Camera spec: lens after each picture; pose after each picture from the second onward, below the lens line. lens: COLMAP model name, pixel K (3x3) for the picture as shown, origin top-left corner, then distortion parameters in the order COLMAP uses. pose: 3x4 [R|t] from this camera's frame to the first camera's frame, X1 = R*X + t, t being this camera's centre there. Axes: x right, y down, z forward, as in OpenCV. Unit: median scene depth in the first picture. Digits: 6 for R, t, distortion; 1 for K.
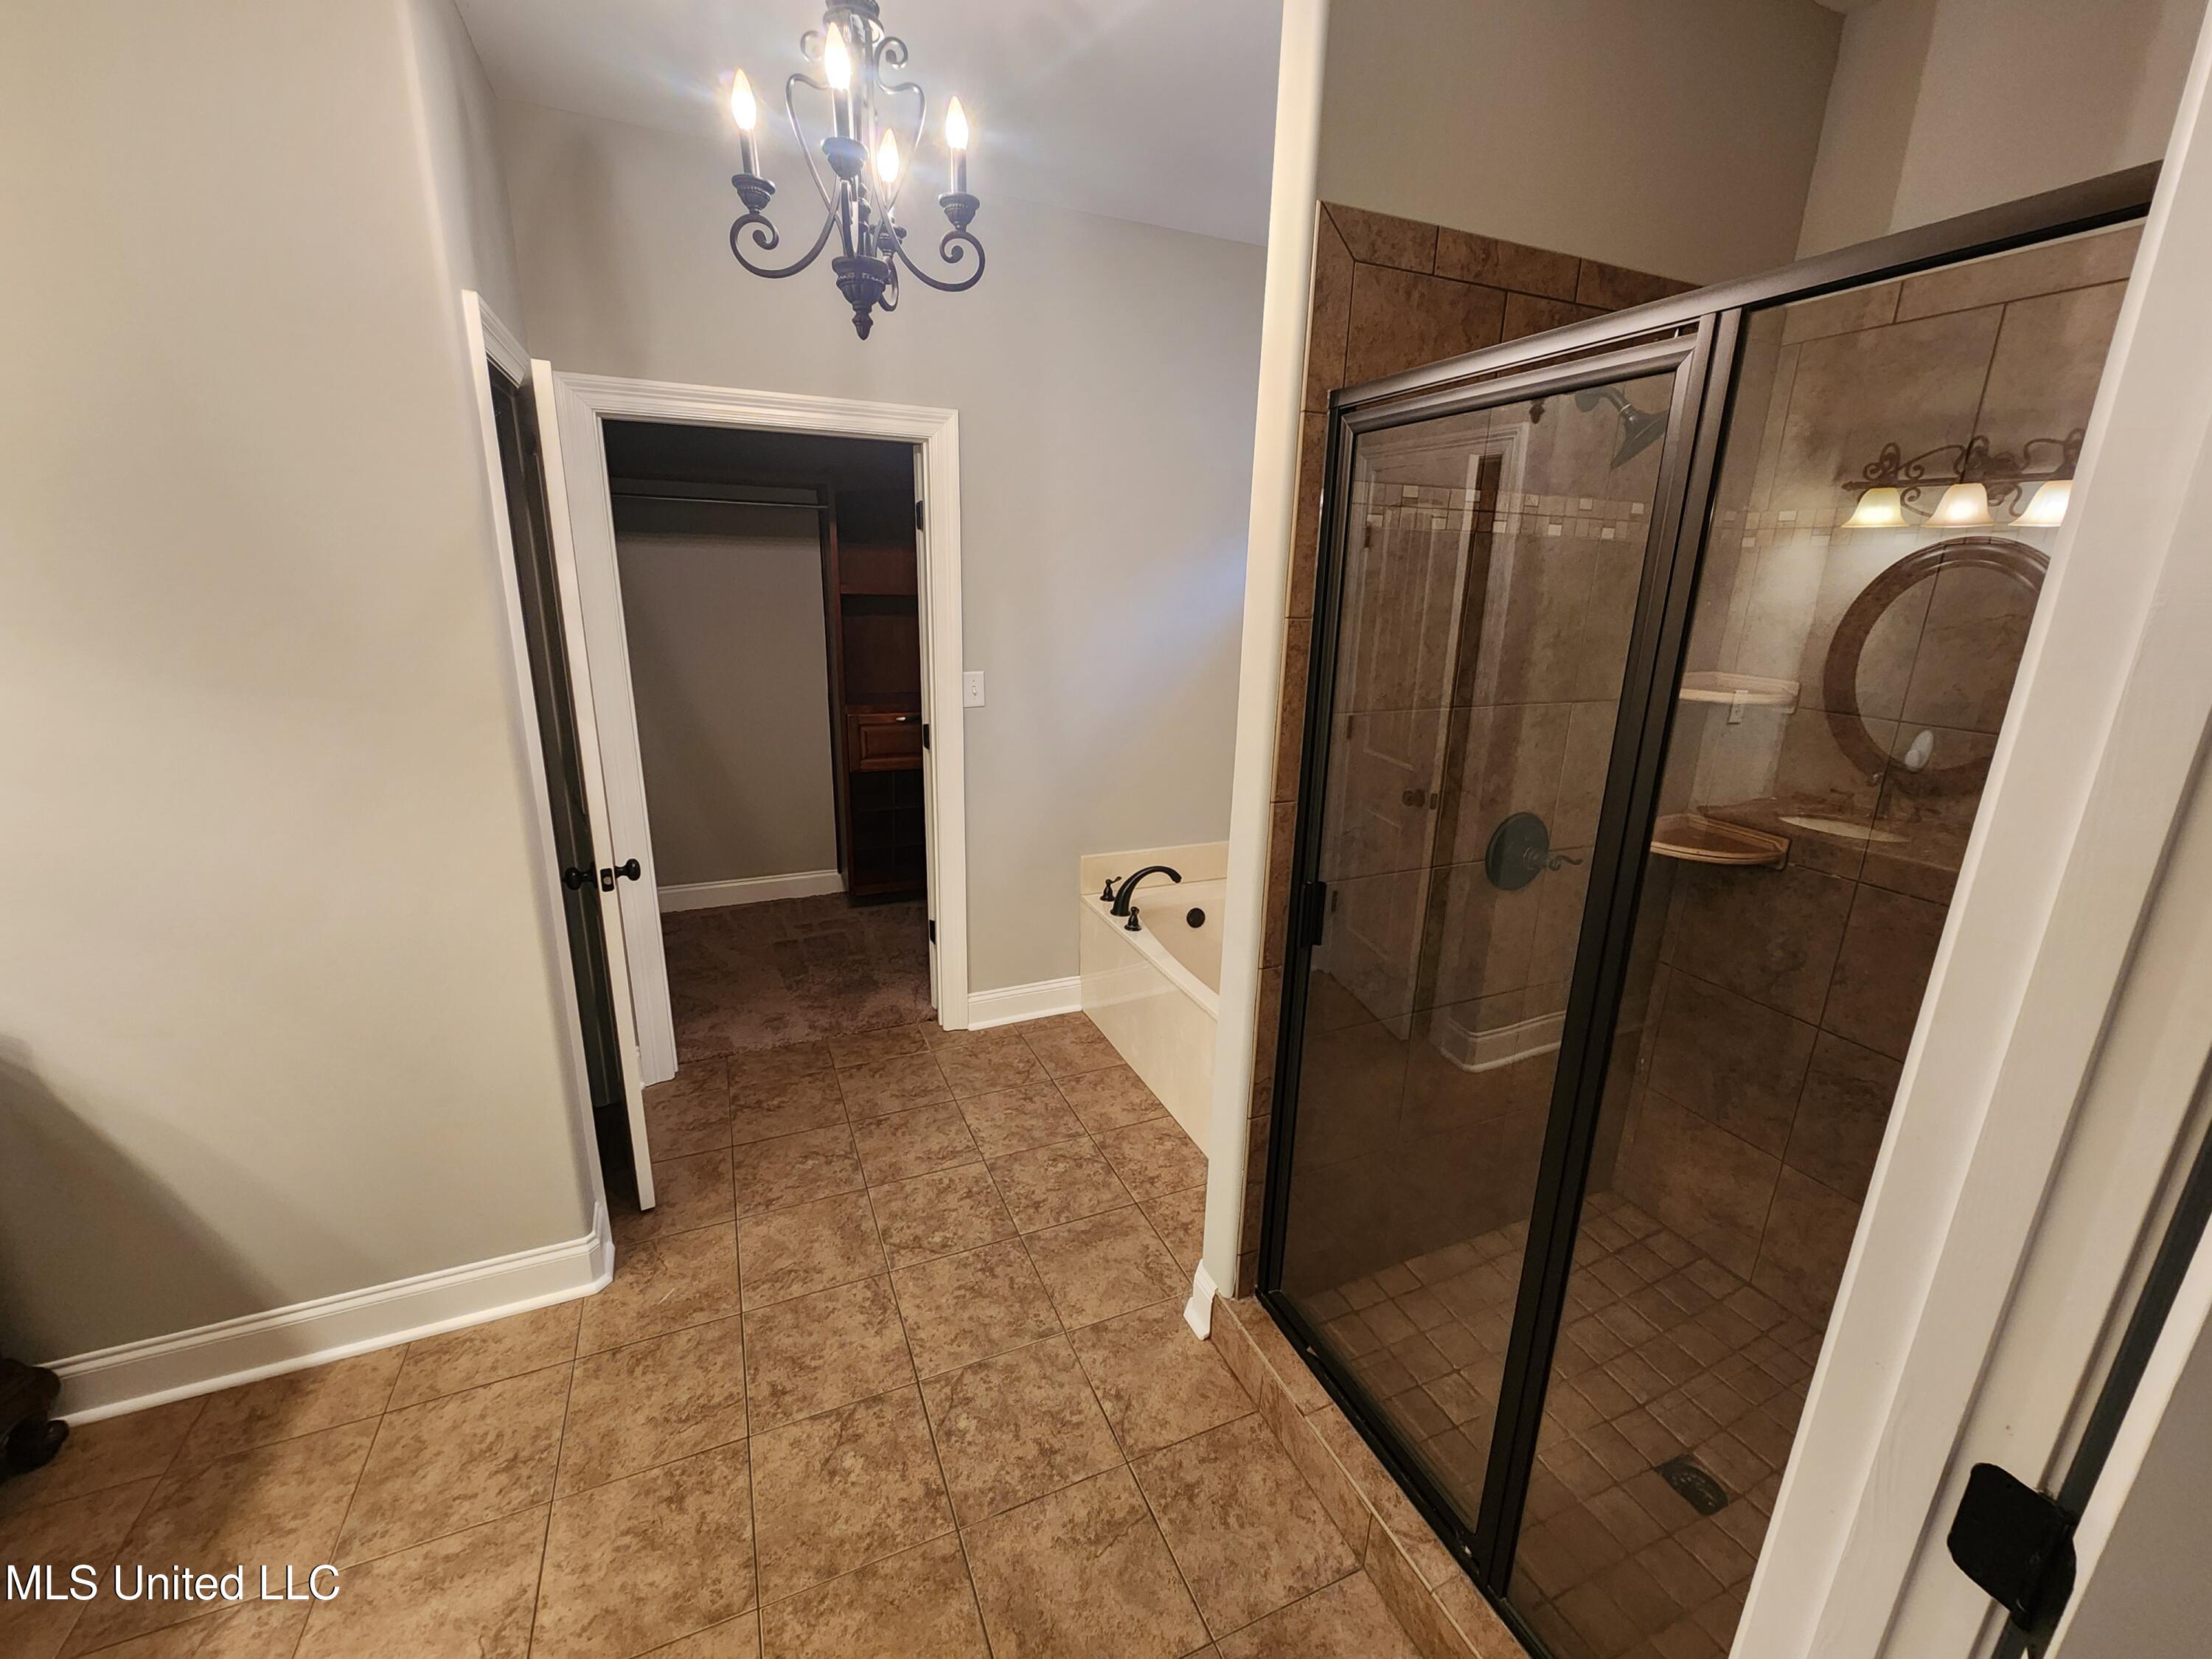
lens RADIAL K [[901.4, 0, 1101.5], [0, 901.4, 824.0], [0, 0, 1]] dist [-0.000704, -0.001977]
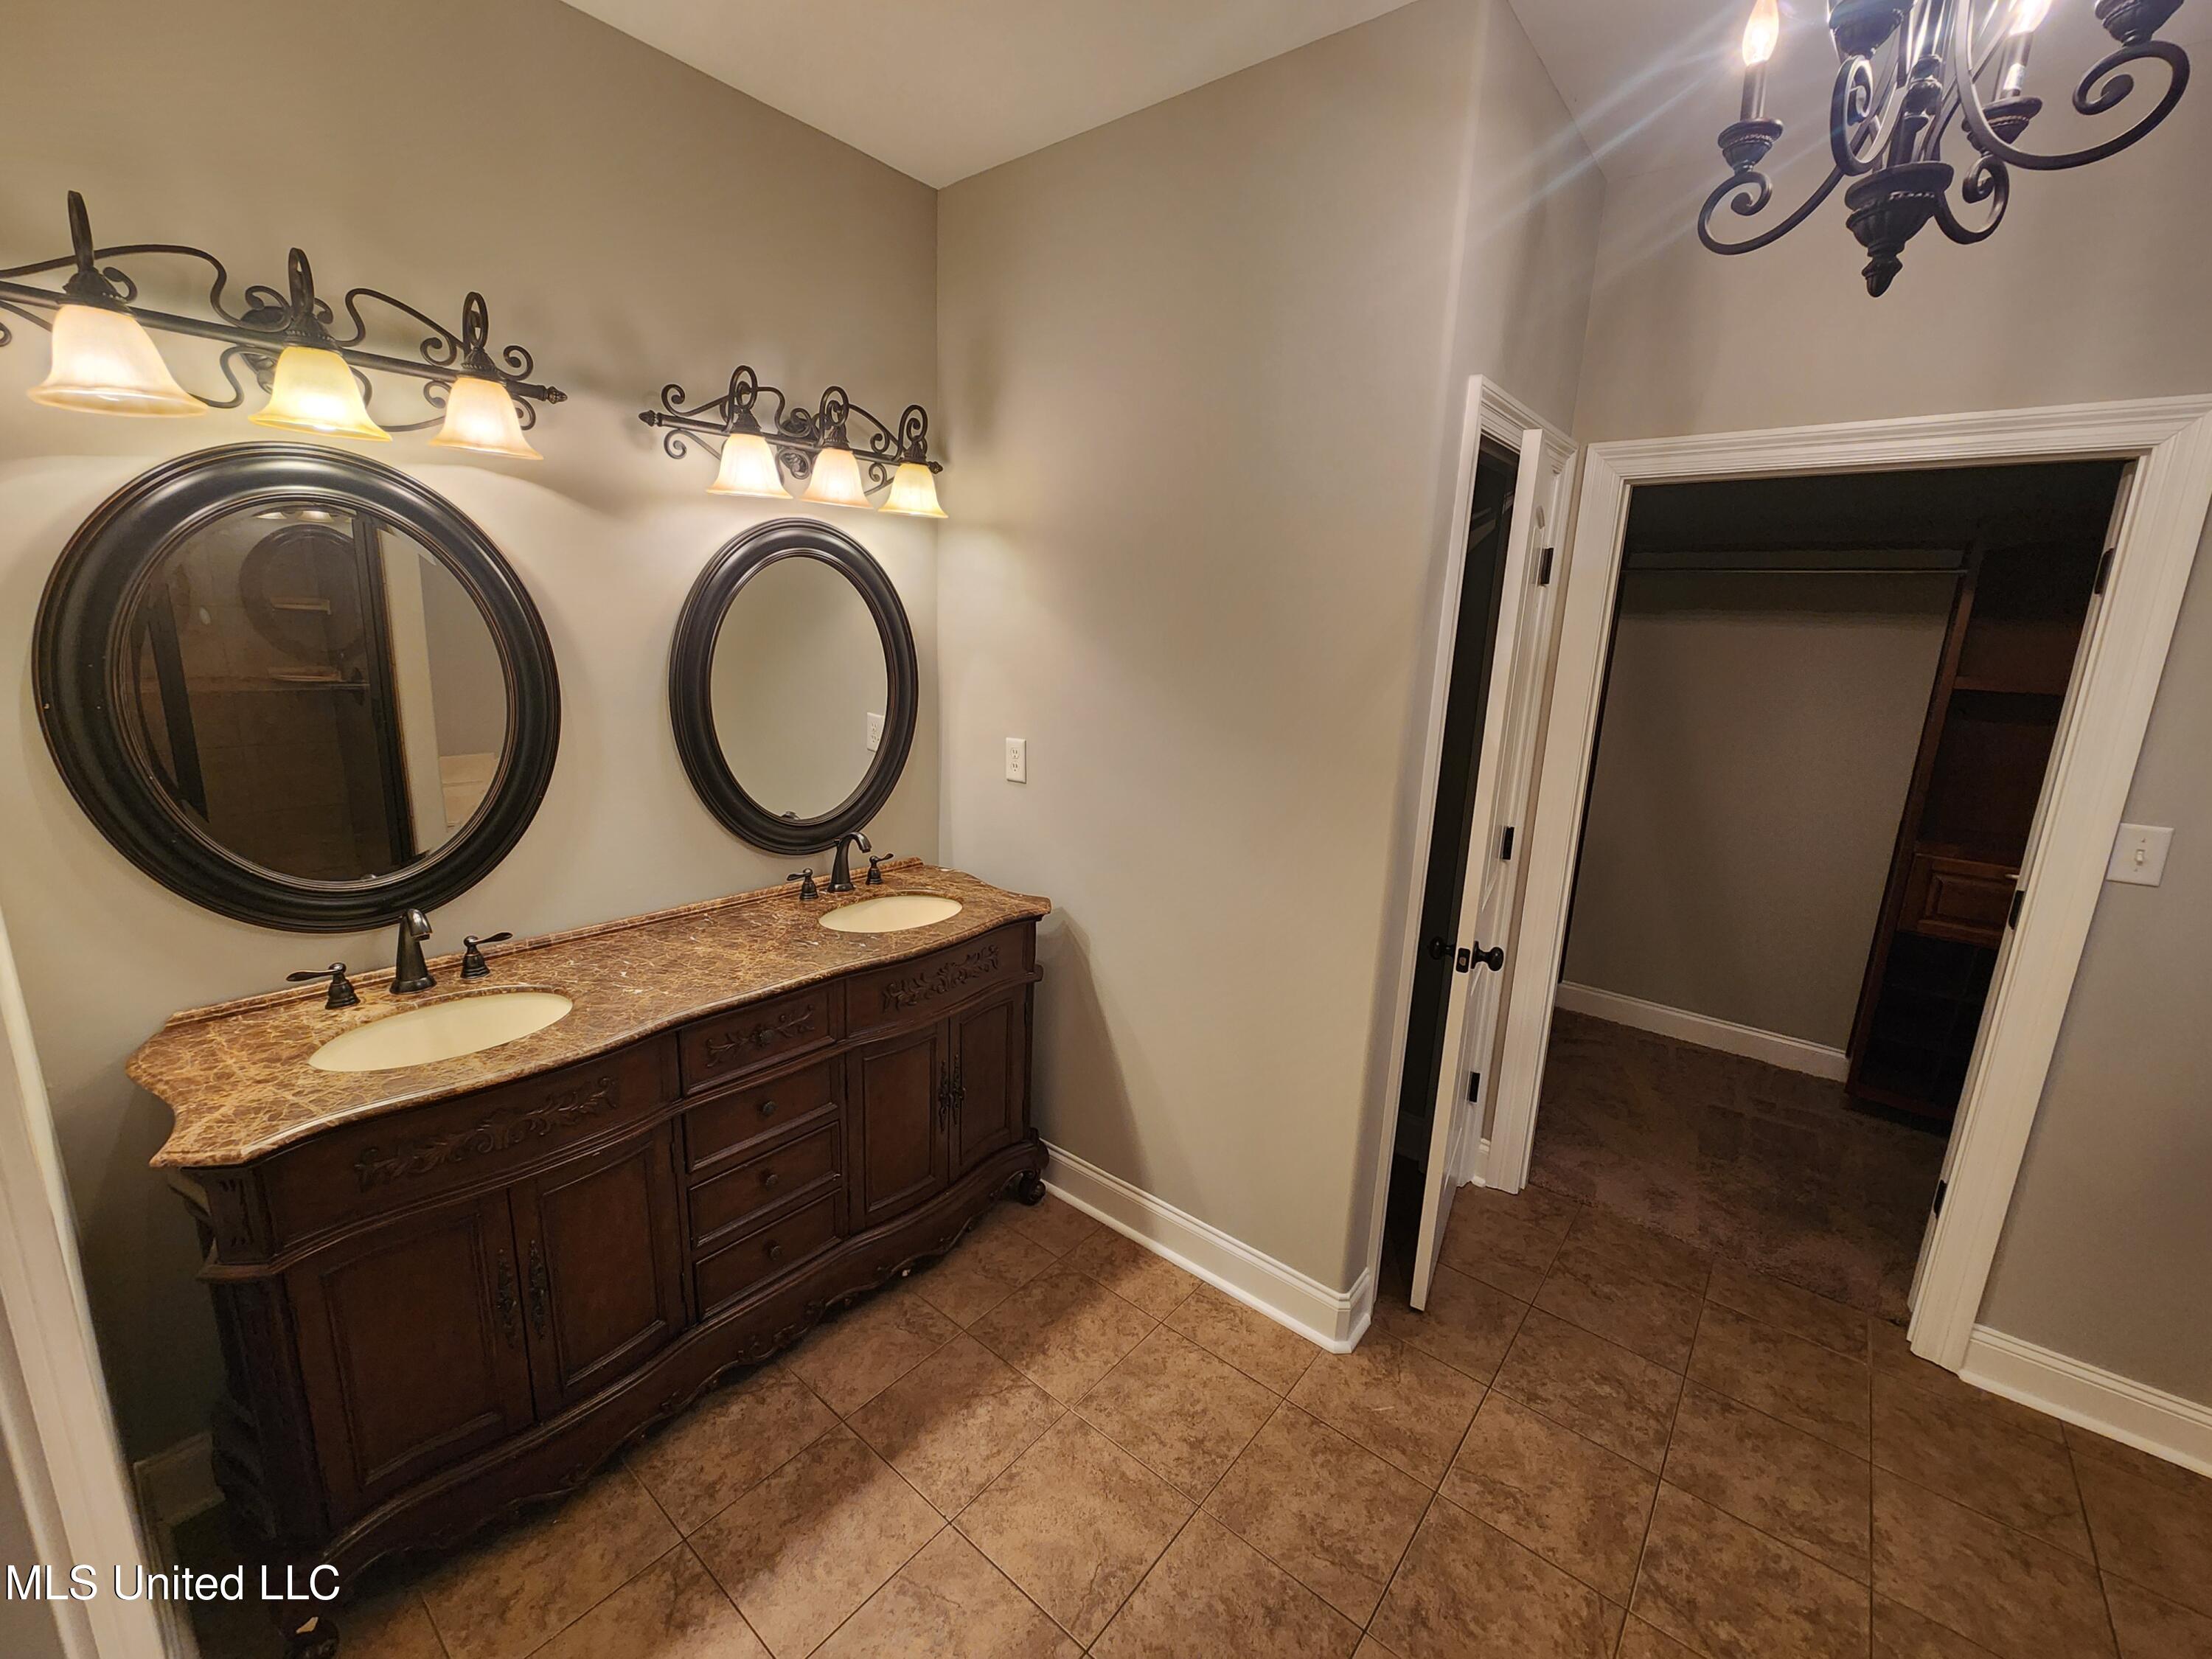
lens RADIAL K [[901.4, 0, 1113.0], [0, 901.4, 823.4], [0, 0, 1]] dist [-0.000704, -0.001977]
pose [[0.459761, 0.185830, -0.868382, 0.071541], [-0.264293, 0.962183, 0.065974, -0.036973], [0.847802, 0.199175, 0.491488, 0.166589]]
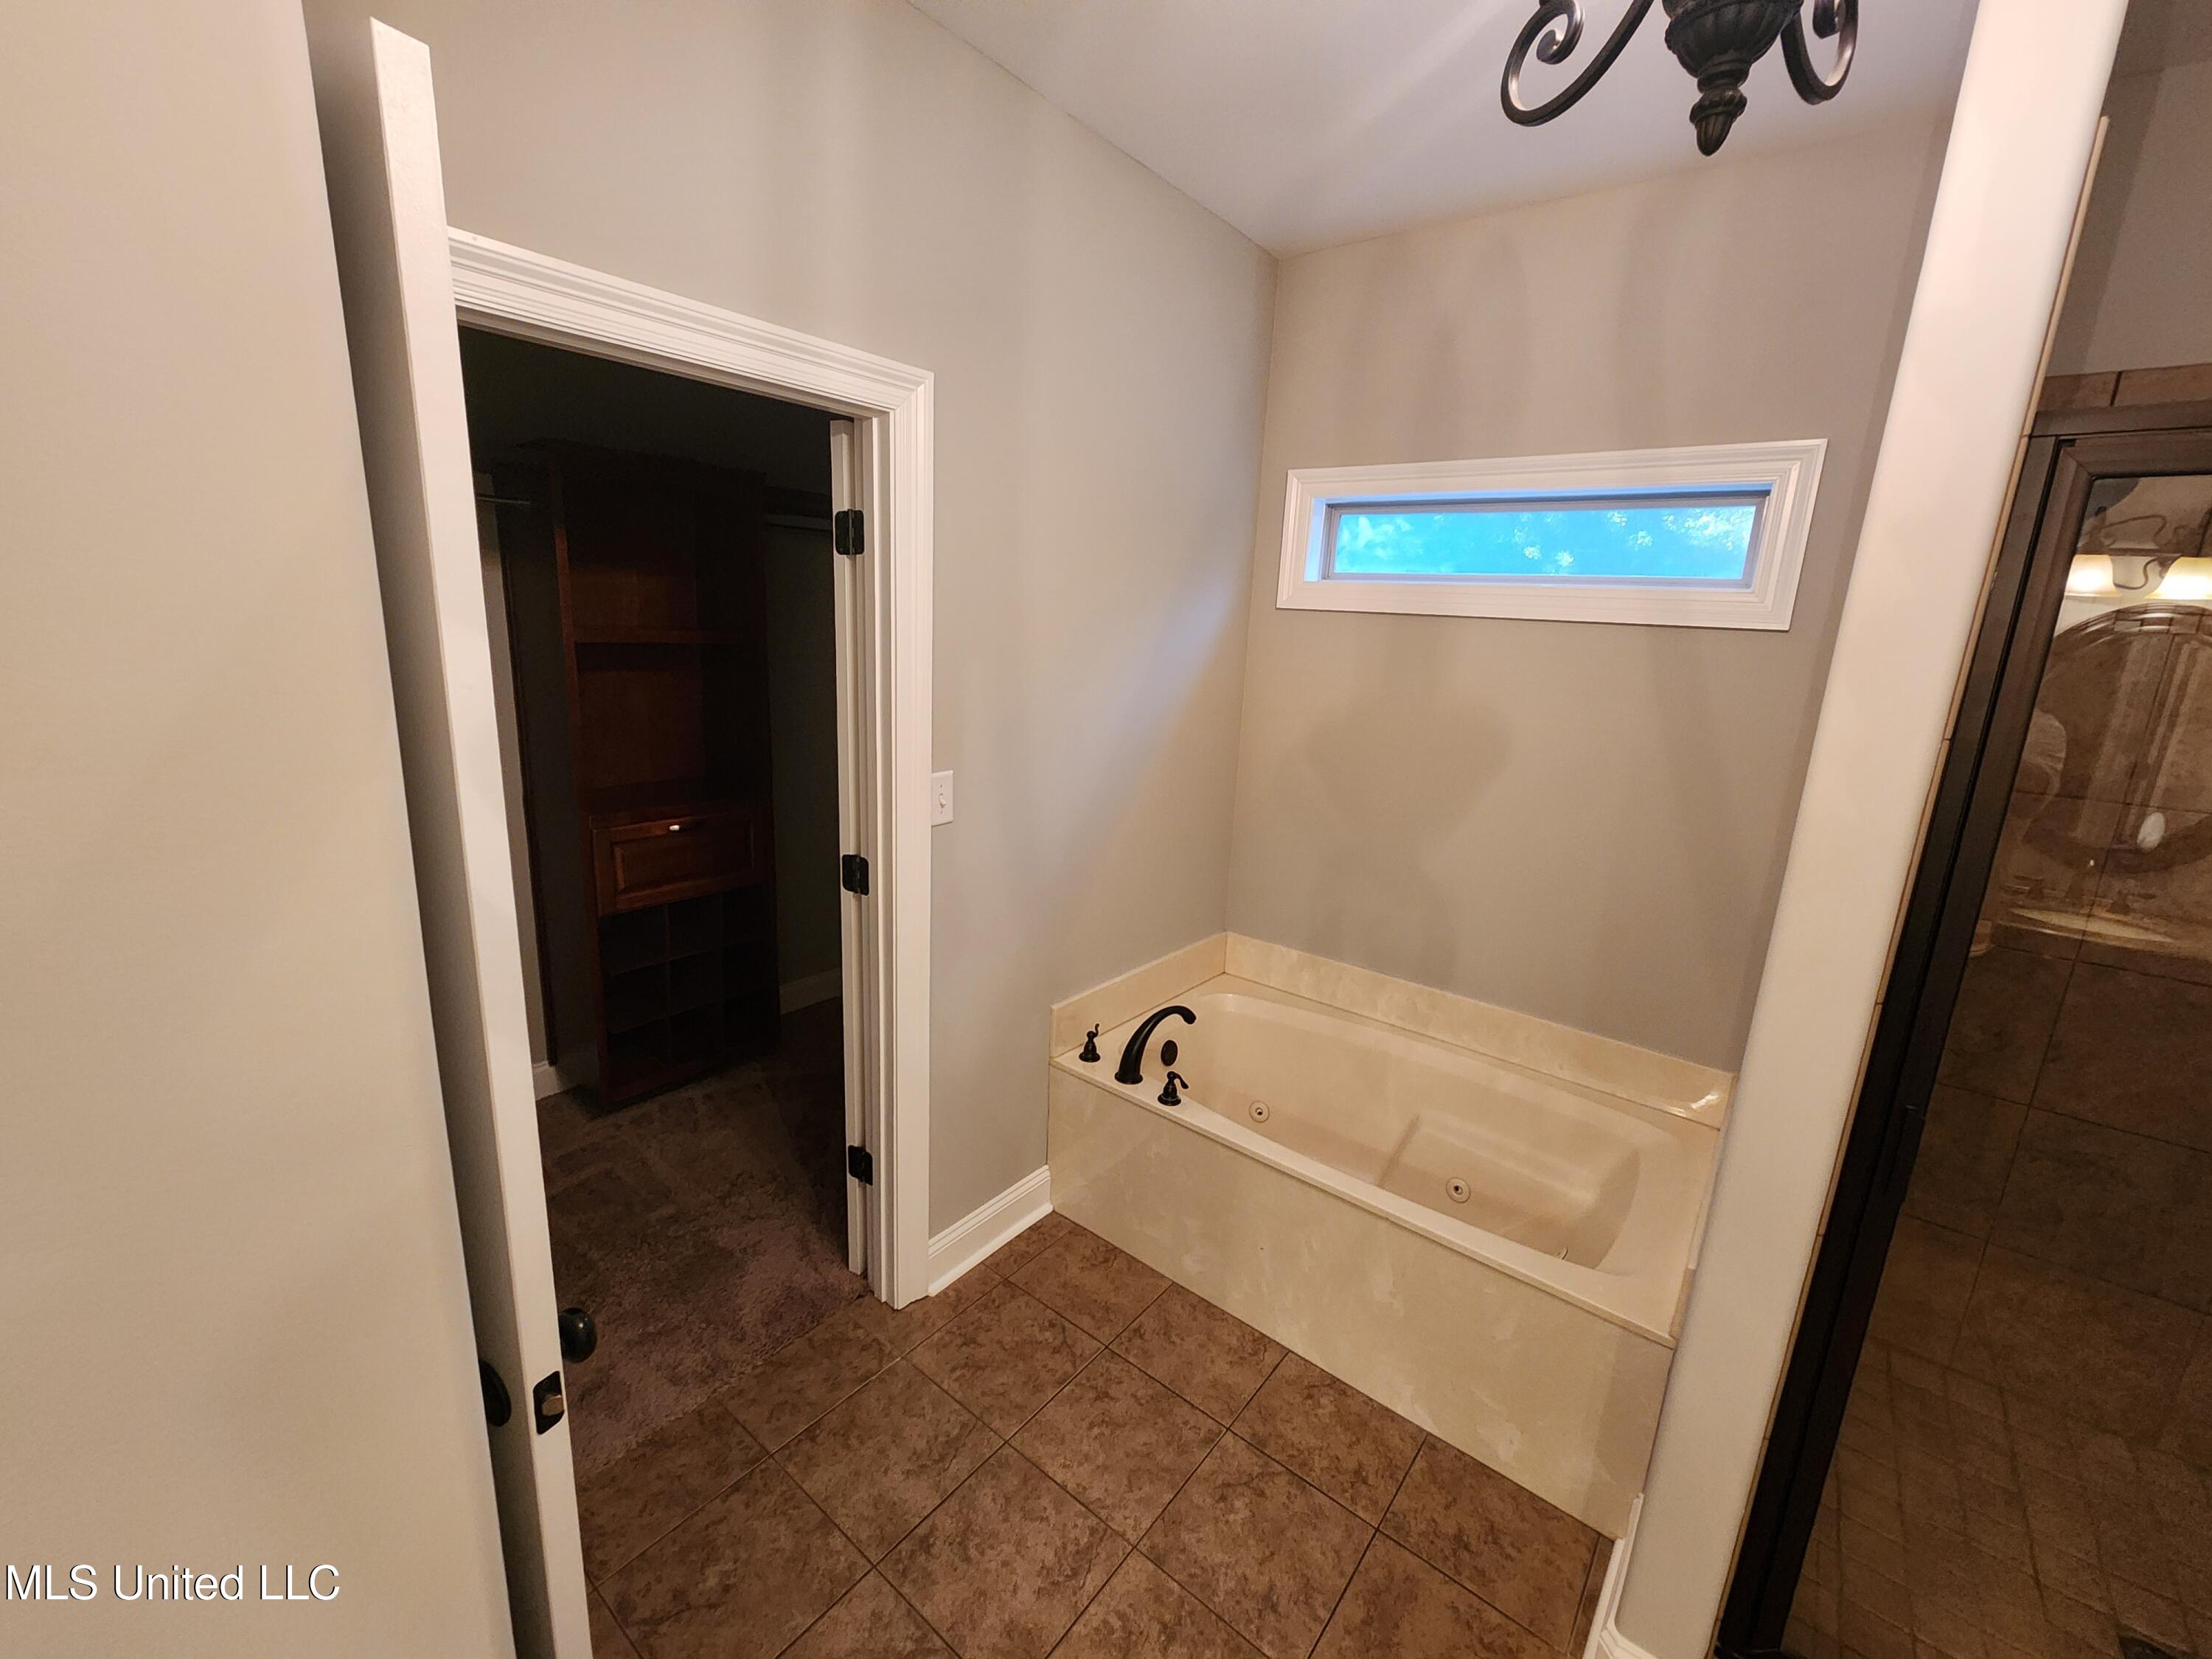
lens RADIAL K [[901.4, 0, 1096.0], [0, 901.4, 820.9], [0, 0, 1]] dist [-0.000704, -0.001977]
pose [[0.883694, -0.088074, 0.459705, -0.433602], [0.100770, 0.994905, -0.003099, -0.150000], [-0.457090, 0.049063, 0.888066, 0.454591]]
